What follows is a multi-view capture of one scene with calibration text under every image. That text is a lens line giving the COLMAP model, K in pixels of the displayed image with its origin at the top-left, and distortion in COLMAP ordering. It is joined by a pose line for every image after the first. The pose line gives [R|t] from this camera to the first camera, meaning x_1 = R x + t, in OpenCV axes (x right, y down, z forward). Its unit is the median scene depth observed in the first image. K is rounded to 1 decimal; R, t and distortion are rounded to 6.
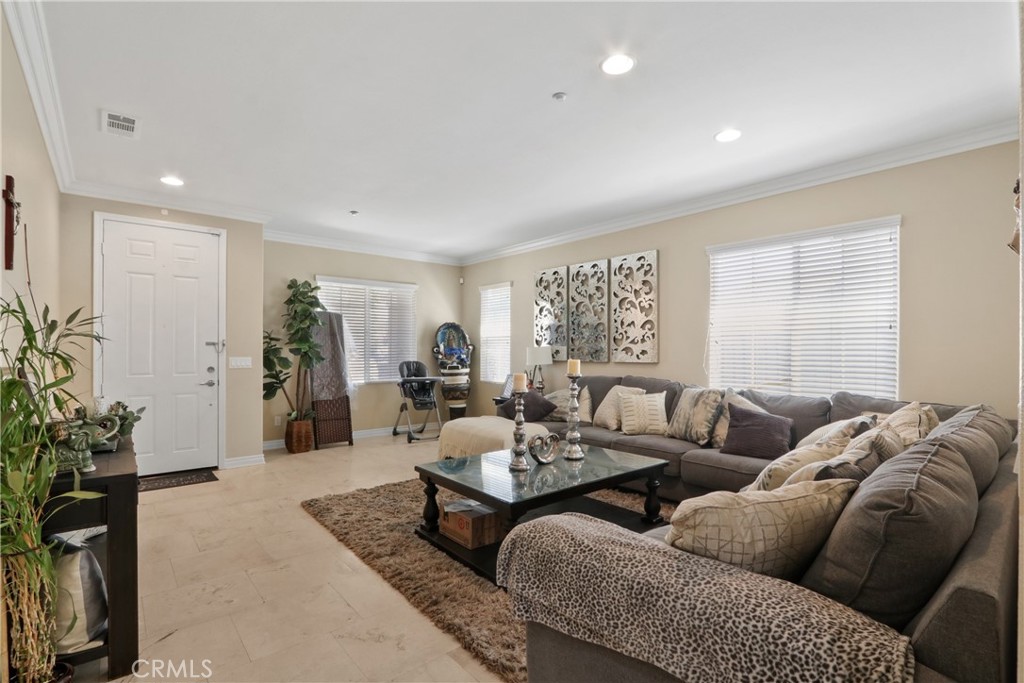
lens RADIAL K [[471.3, 0, 513.9], [0, 471.3, 345.2], [0, 0, 1]] dist [-0.002976, 0.000619]
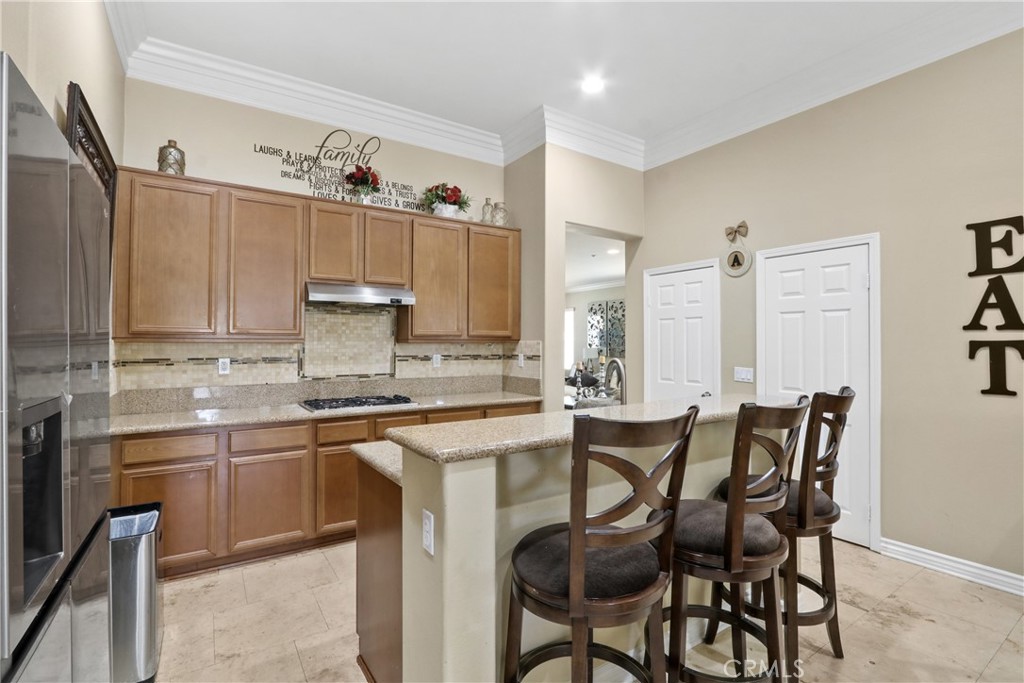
lens RADIAL K [[471.3, 0, 510.3], [0, 471.3, 338.4], [0, 0, 1]] dist [-0.002976, 0.000619]
pose [[0.991019, -0.002281, -0.133703, -0.006789], [0.001048, 0.999956, -0.009291, -0.015096], [0.133718, 0.009067, 0.990978, -0.734044]]
